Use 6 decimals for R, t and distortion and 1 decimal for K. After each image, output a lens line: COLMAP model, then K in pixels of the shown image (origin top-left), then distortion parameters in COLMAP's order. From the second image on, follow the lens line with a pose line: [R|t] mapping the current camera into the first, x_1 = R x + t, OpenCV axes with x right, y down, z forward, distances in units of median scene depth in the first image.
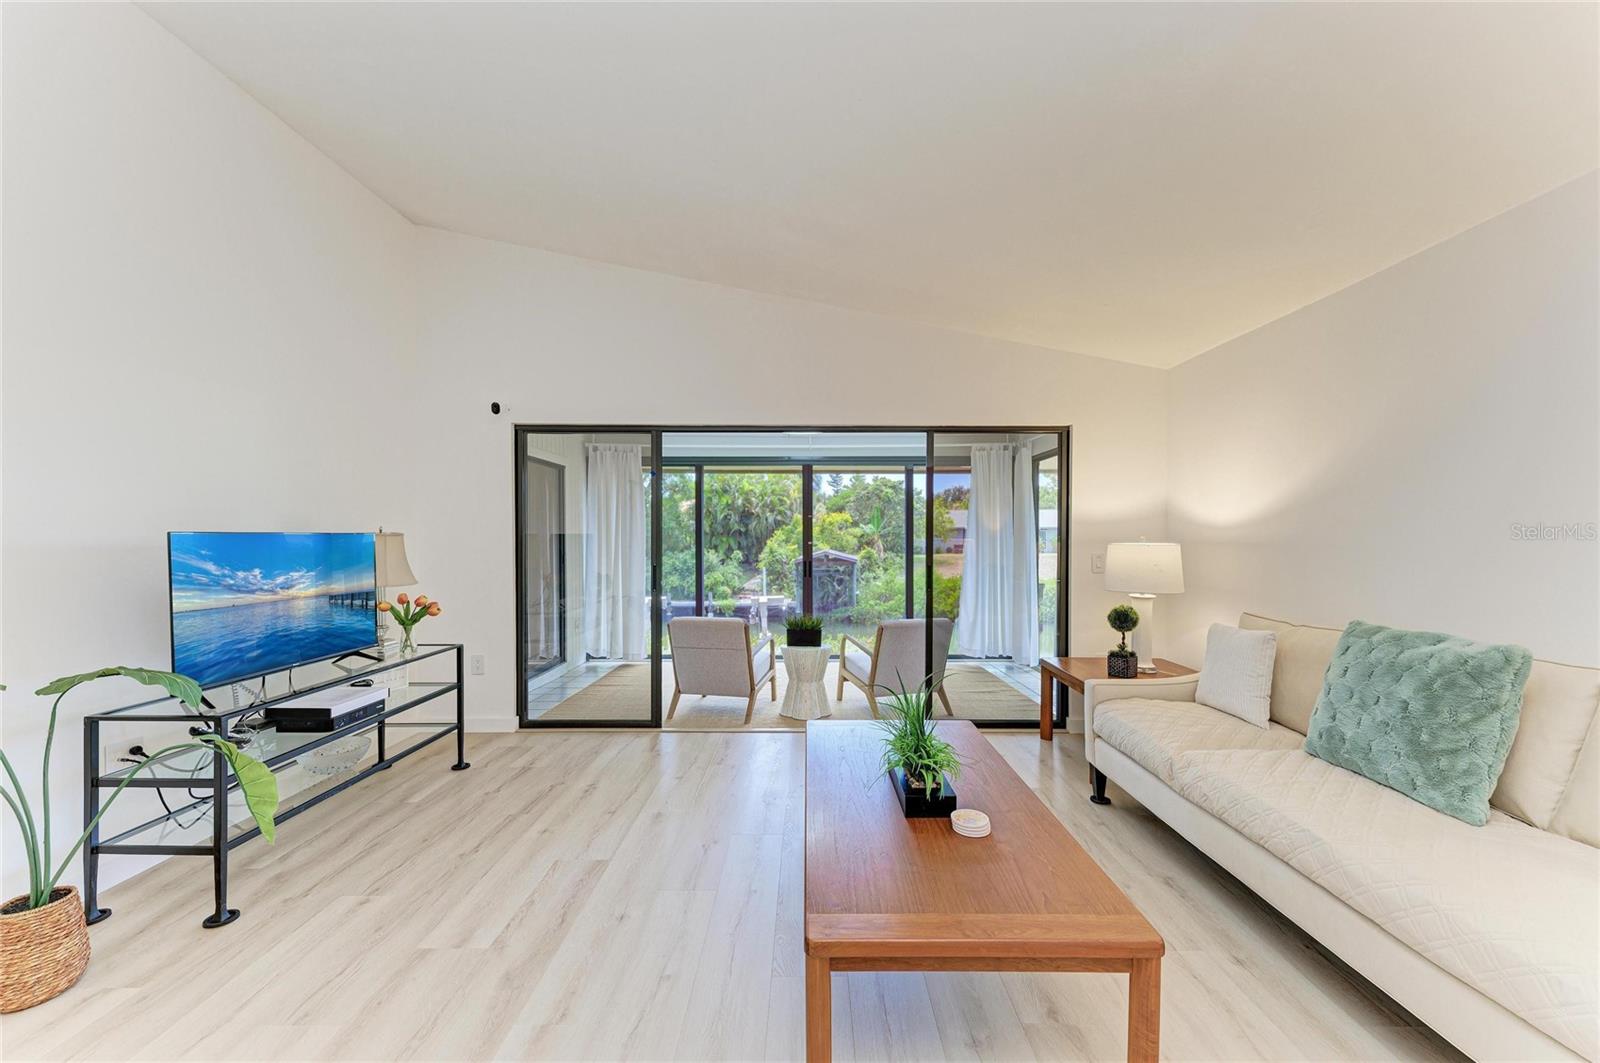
lens RADIAL K [[624.0, 0, 799.1], [0, 624.0, 538.1], [0, 0, 1]] dist [0.016561, -0.004021]
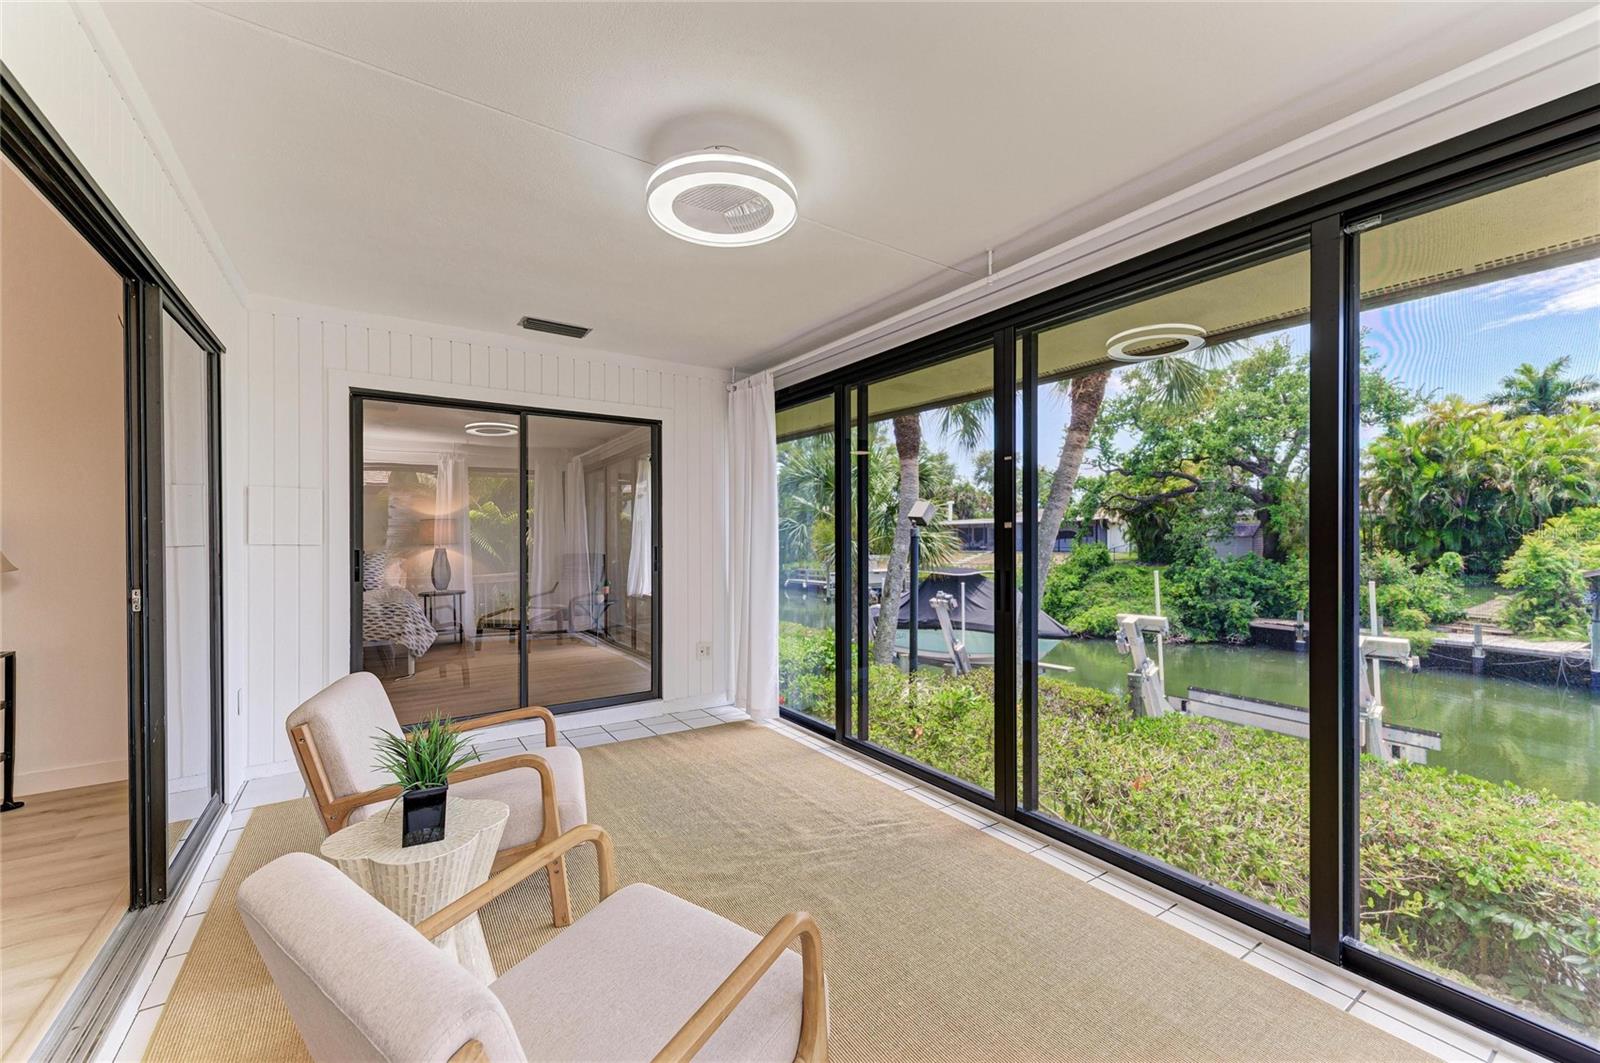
lens RADIAL K [[624.0, 0, 809.8], [0, 624.0, 545.3], [0, 0, 1]] dist [0.016561, -0.004021]
pose [[0.573942, 0.009078, -0.818846, 0.406604], [0.003550, 0.999902, 0.013573, 0.022465], [0.818888, -0.010697, 0.573853, 1.168265]]
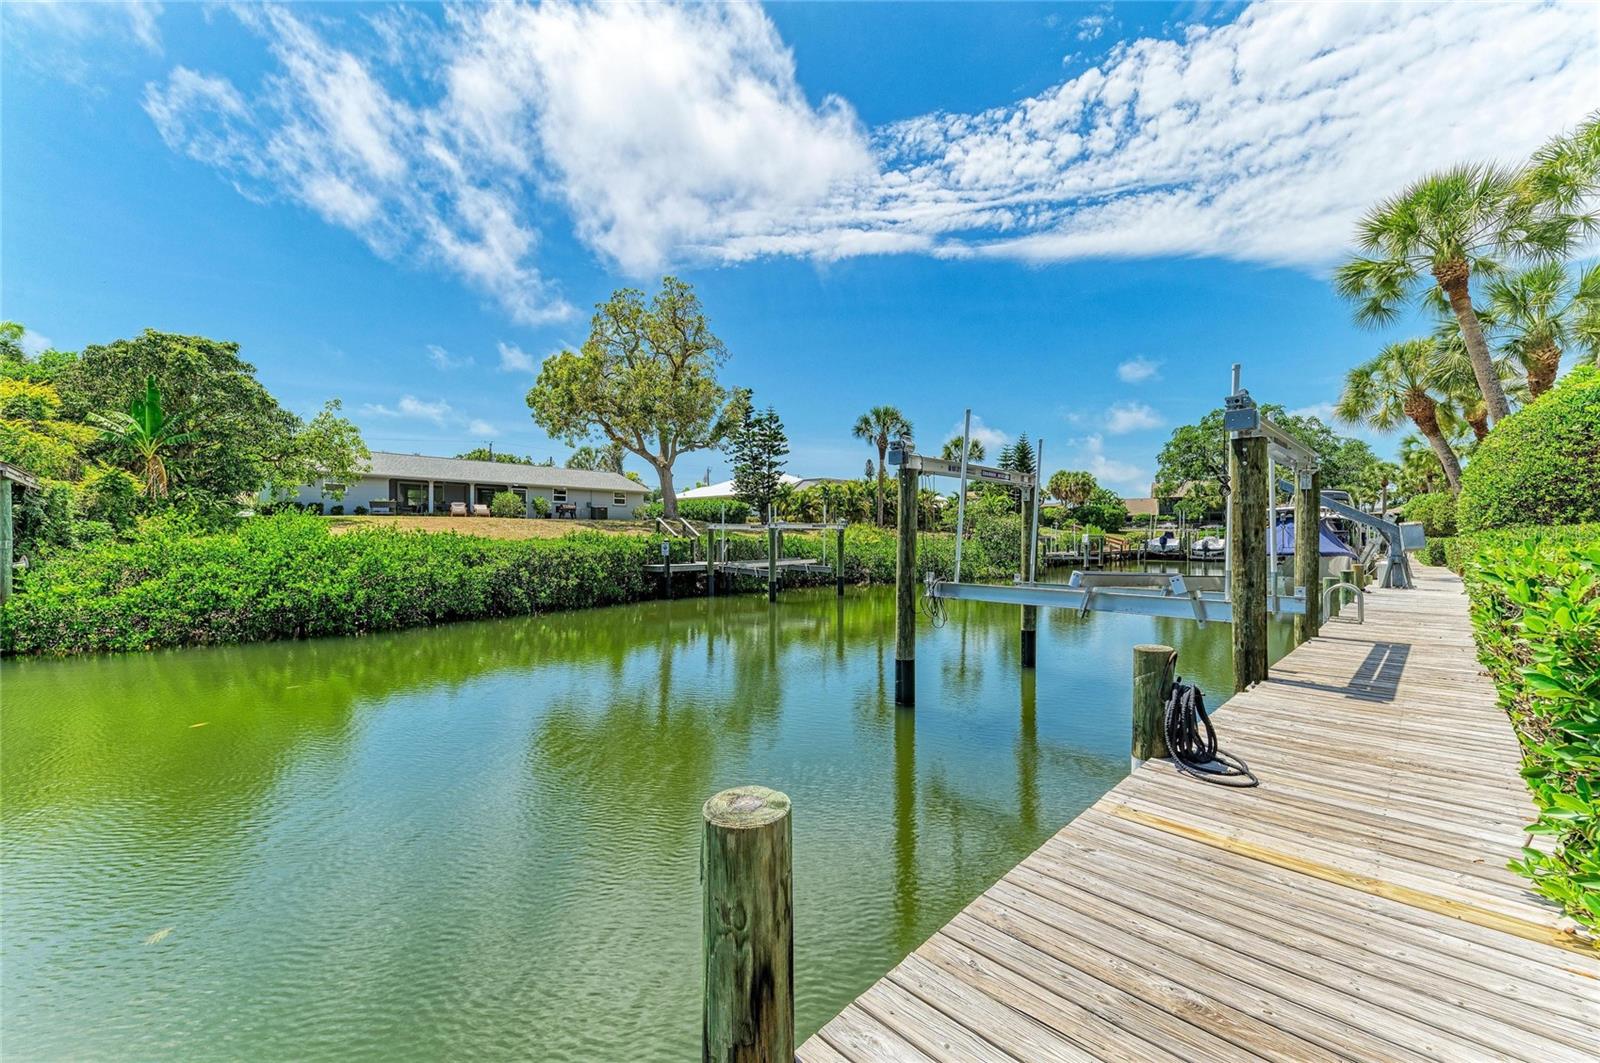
lens RADIAL K [[624.0, 0, 808.5], [0, 624.0, 544.1], [0, 0, 1]] dist [0.016561, -0.004021]
pose [[0.664088, -0.002966, 0.747648, 0.925691], [-0.004160, 0.999962, 0.007662, 0.545165], [-0.747643, -0.008198, 0.664051, 3.416680]]
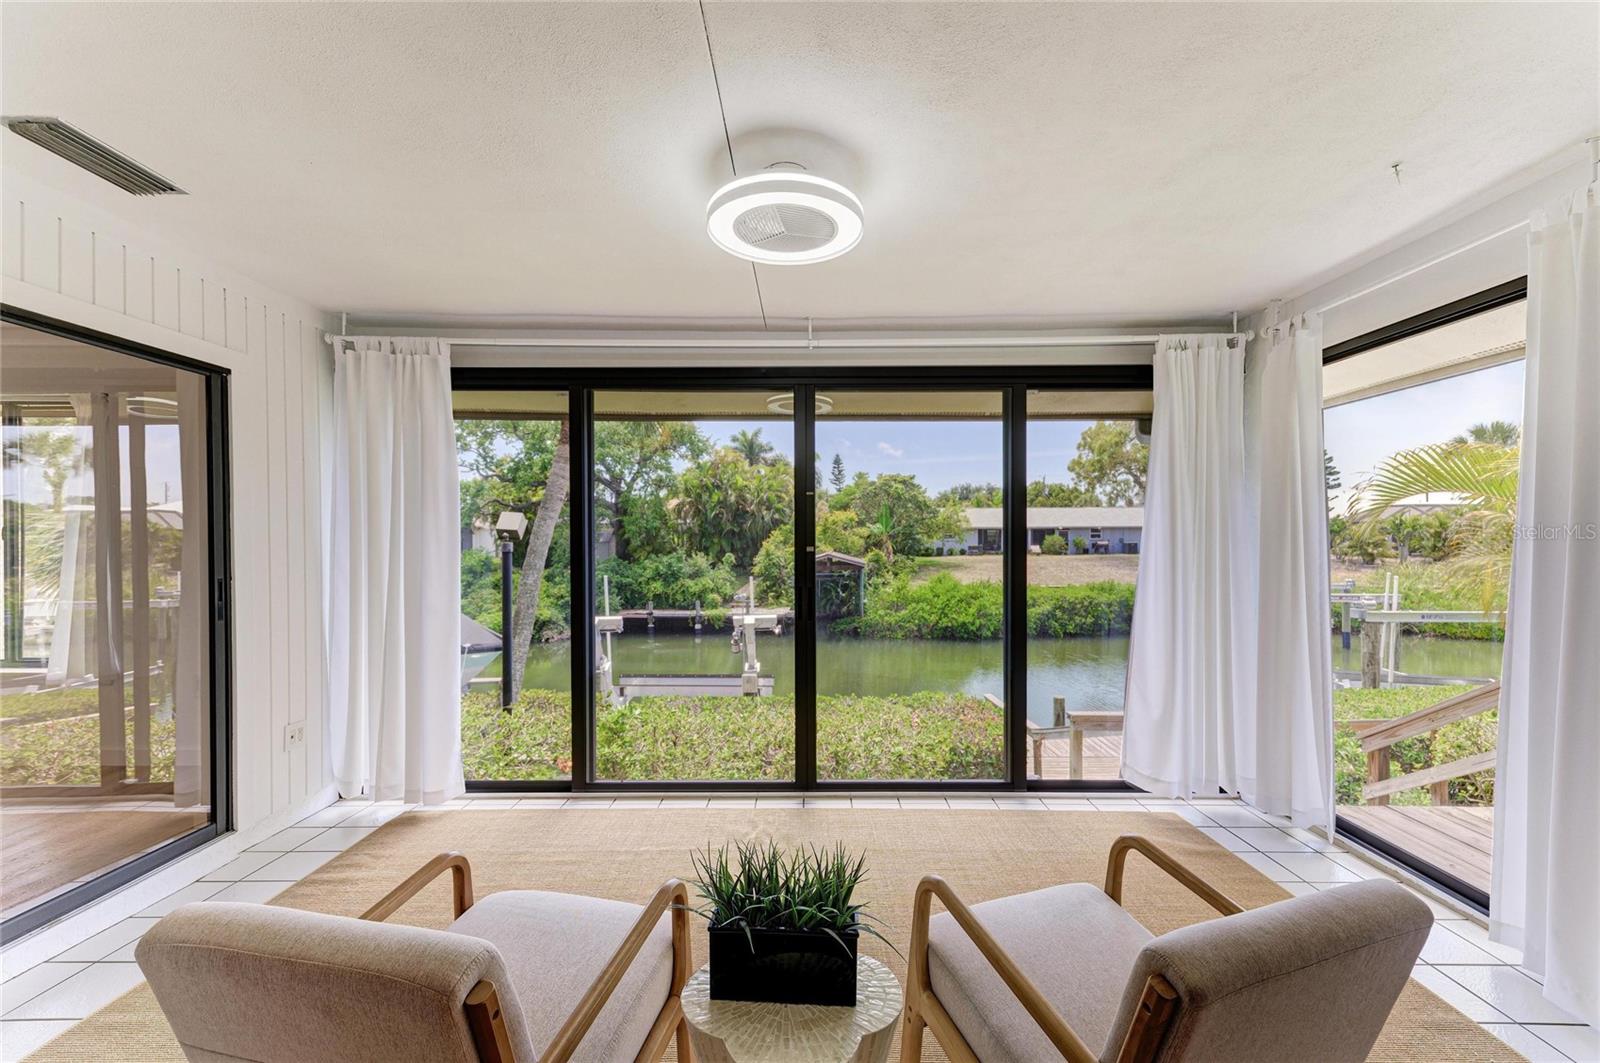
lens RADIAL K [[624.0, 0, 805.9], [0, 624.0, 544.4], [0, 0, 1]] dist [0.016561, -0.004021]
pose [[0.999960, -0.000495, 0.008895, 0.017673], [0.000419, 0.999964, 0.008528, 0.001068], [-0.008899, -0.008524, 0.999924, 0.947042]]
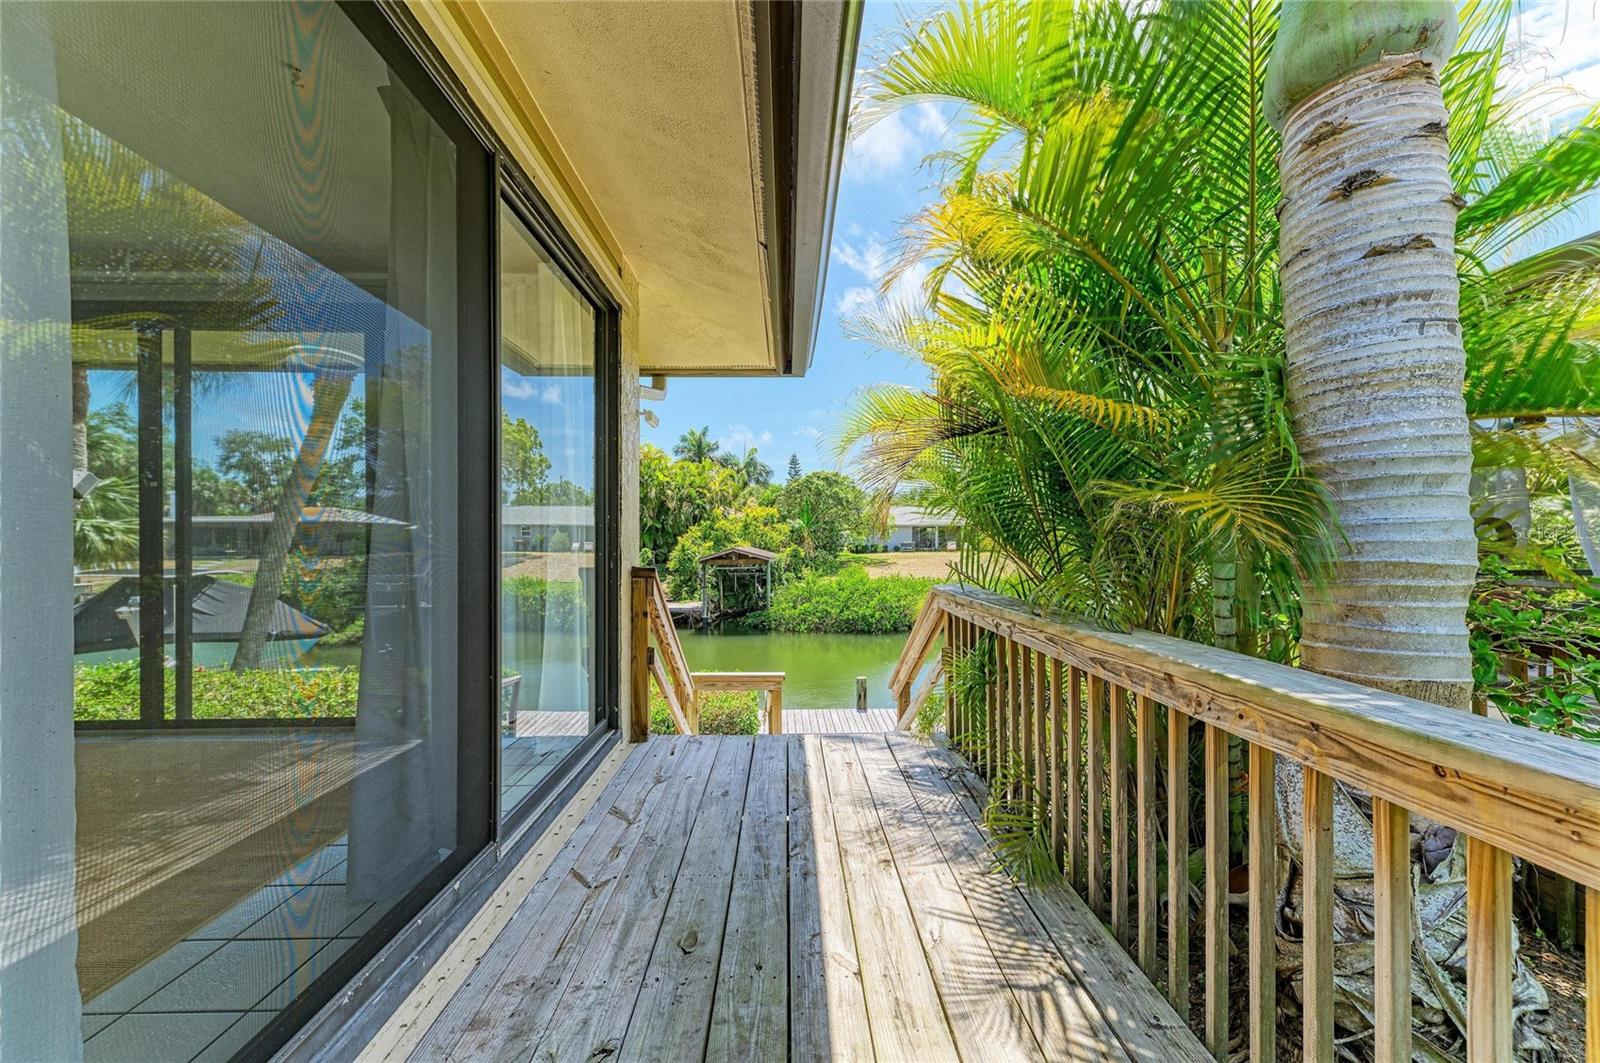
lens RADIAL K [[624.0, 0, 802.6], [0, 624.0, 530.1], [0, 0, 1]] dist [0.016561, -0.004021]
pose [[0.999103, 0.000252, 0.042342, 0.754895], [0.000507, 0.999840, -0.017902, 0.087392], [-0.042339, 0.017907, 0.998943, 0.881287]]
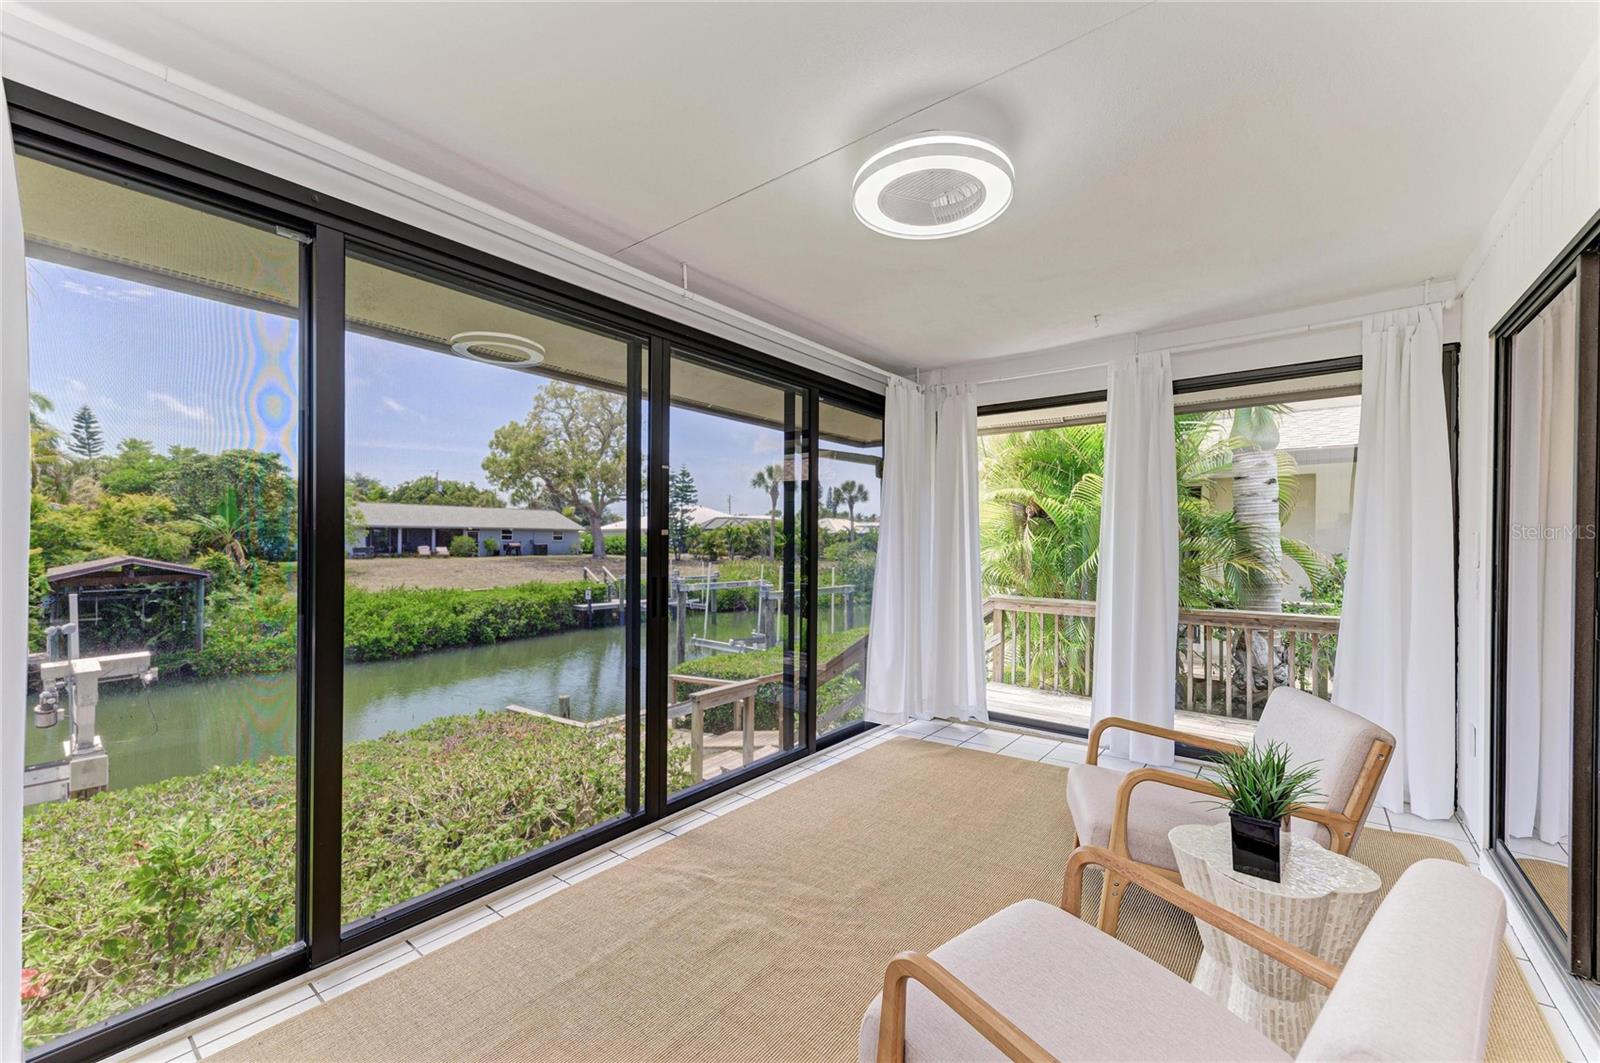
lens RADIAL K [[624.0, 0, 811.3], [0, 624.0, 543.2], [0, 0, 1]] dist [0.016561, -0.004021]
pose [[0.596724, 0.003951, 0.802437, -0.382285], [-0.006137, 0.999981, -0.000361, 0.023283], [-0.802423, -0.004709, 0.596737, 1.185116]]
